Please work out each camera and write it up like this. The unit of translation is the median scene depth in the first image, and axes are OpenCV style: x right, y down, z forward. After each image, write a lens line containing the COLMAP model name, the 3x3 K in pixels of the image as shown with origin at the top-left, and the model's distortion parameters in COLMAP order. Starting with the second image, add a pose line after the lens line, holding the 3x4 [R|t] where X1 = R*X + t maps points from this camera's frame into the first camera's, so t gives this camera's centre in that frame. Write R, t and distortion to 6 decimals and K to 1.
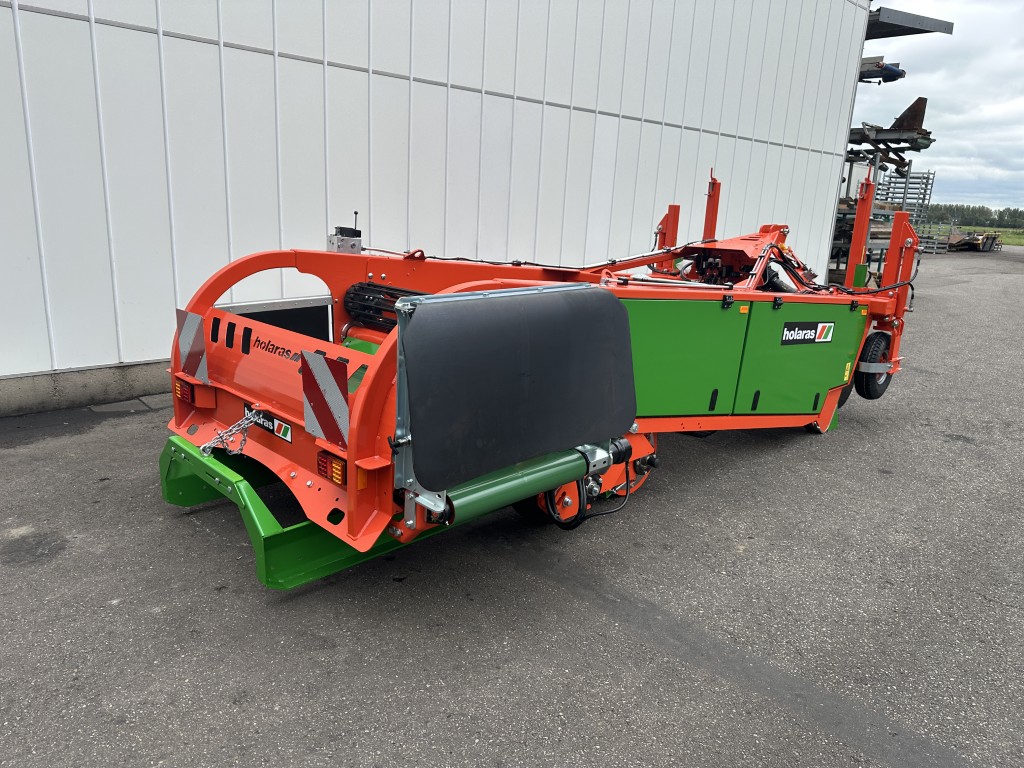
lens RADIAL K [[720.0, 0, 506.7], [0, 720.0, 381.0], [0, 0, 1]] dist [0.038272, -0.042308]
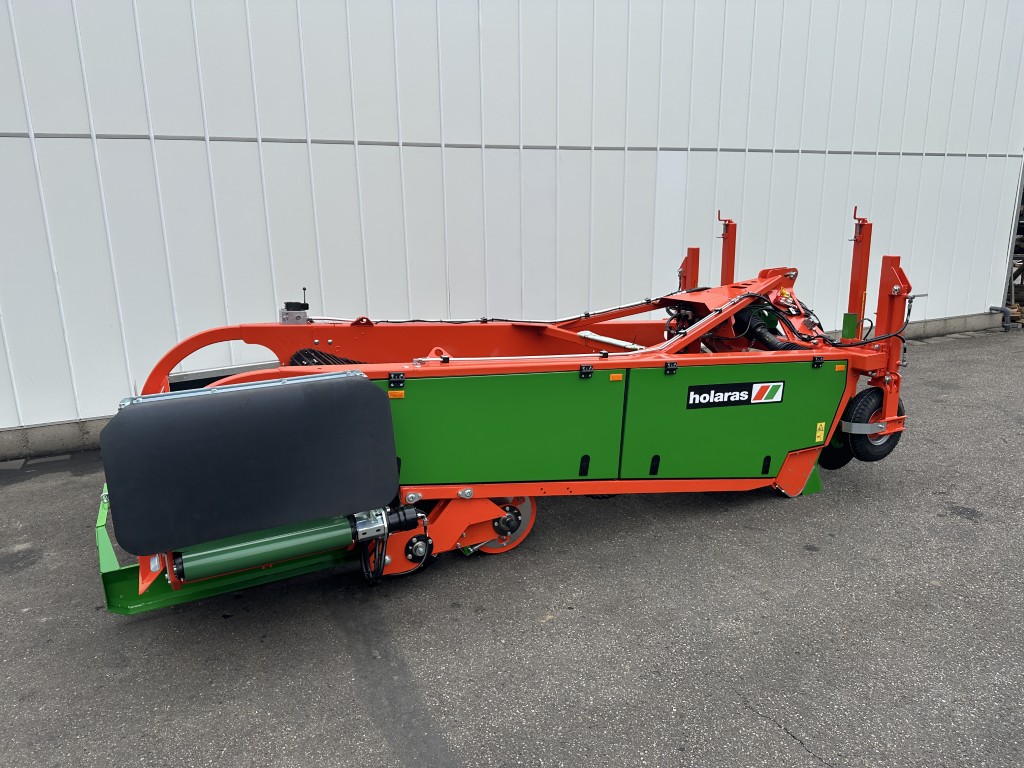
lens RADIAL K [[720.0, 0, 513.8], [0, 720.0, 384.1], [0, 0, 1]] dist [0.038272, -0.042308]
pose [[0.949161, 0.010854, -0.314605, 0.450824], [-0.014172, 0.999865, -0.008261, -0.070169], [0.314473, 0.012299, 0.949187, 0.004512]]
